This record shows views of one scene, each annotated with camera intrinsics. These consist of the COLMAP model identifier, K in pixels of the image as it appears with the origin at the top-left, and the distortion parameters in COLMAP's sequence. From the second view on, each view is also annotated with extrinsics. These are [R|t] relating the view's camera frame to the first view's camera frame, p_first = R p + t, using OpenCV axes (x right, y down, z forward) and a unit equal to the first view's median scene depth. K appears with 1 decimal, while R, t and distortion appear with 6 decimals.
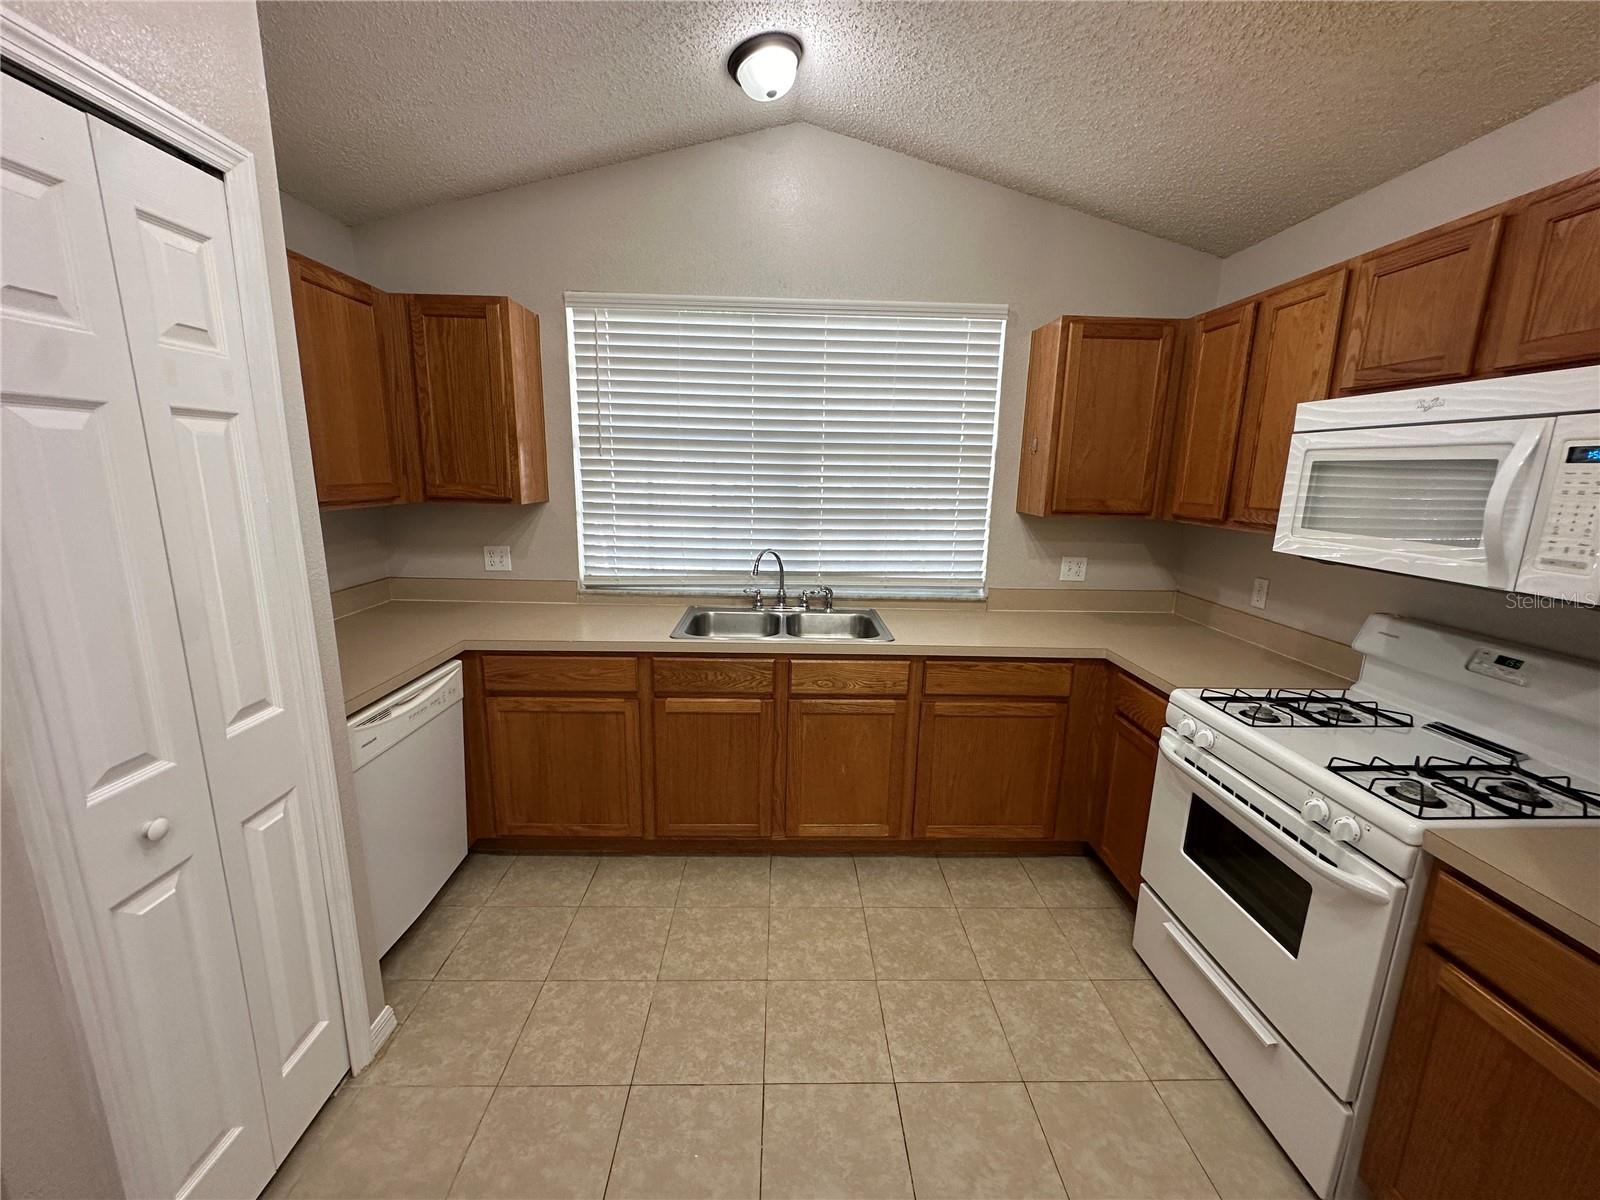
lens RADIAL K [[643.2, 0, 797.7], [0, 643.2, 599.5], [0, 0, 1]] dist [-0.003979, 0.000457]
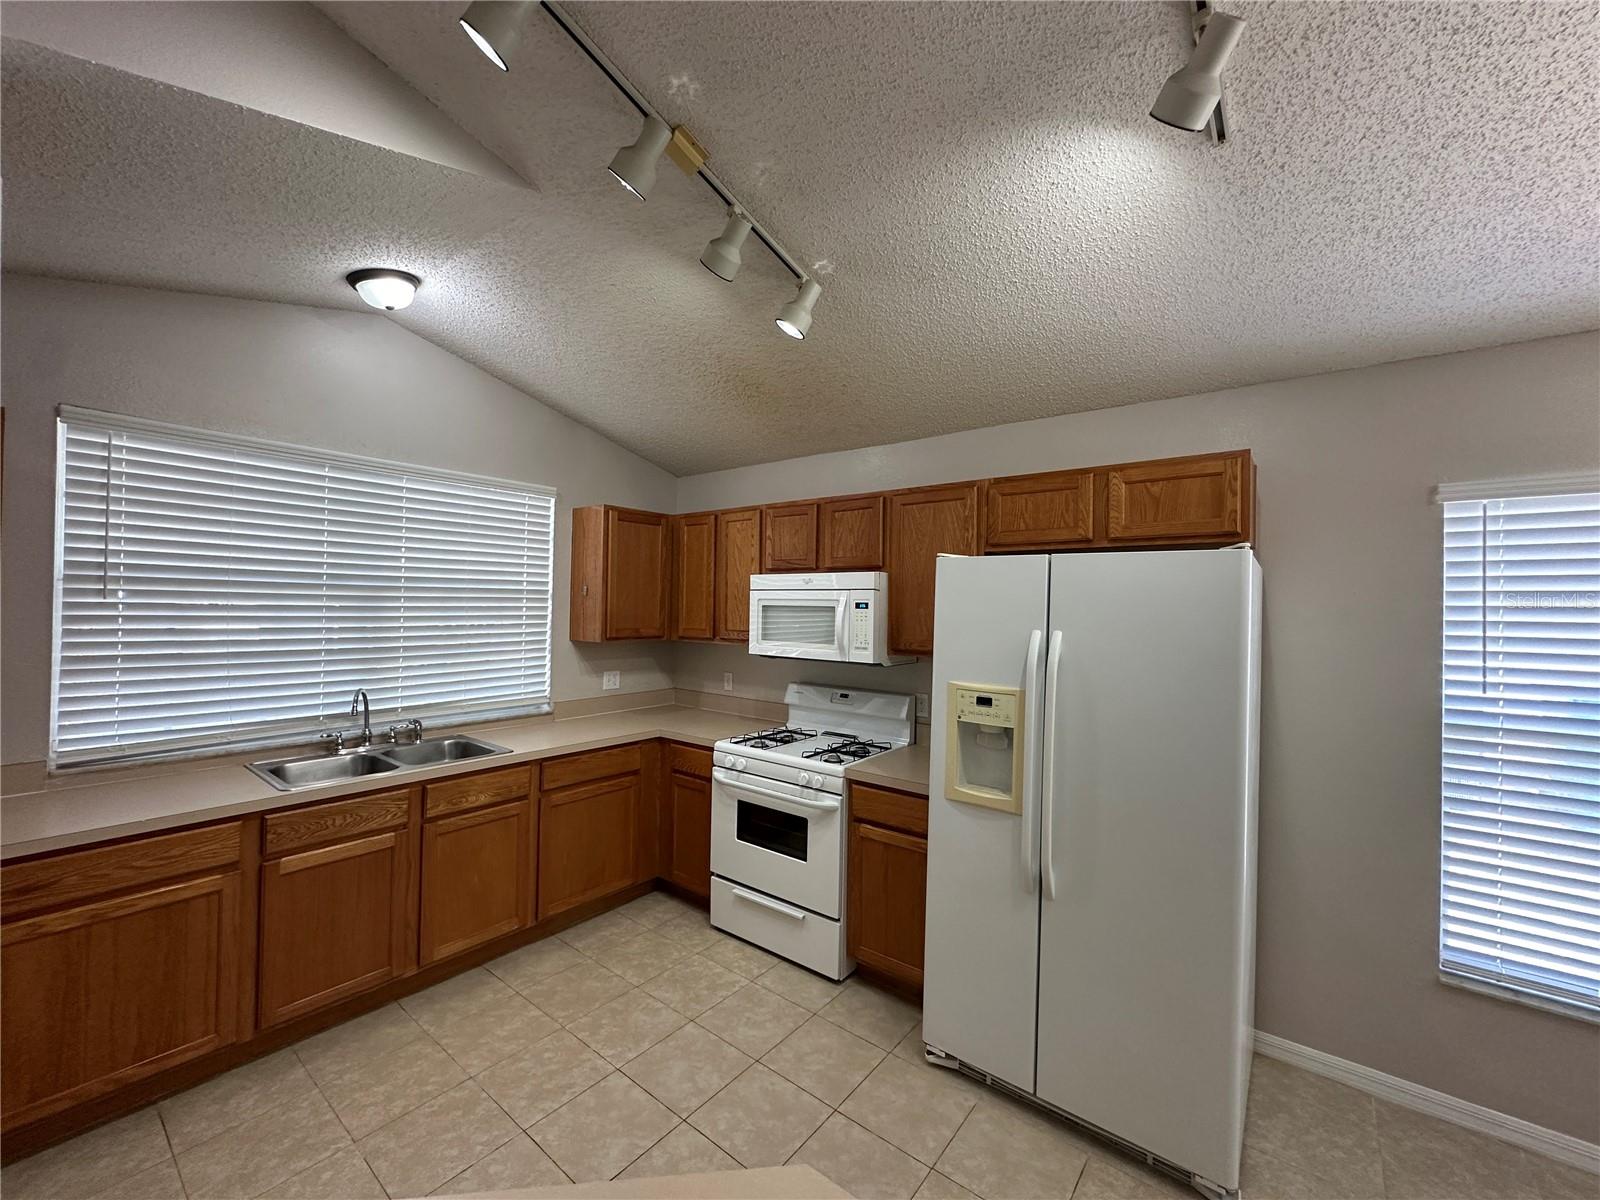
lens RADIAL K [[643.2, 0, 801.9], [0, 643.2, 600.0], [0, 0, 1]] dist [-0.003979, 0.000457]
pose [[0.638672, -0.003832, 0.769470, -0.436324], [0.151367, 0.981075, -0.120751, 0.013549], [-0.754444, 0.193593, 0.627165, -0.215091]]
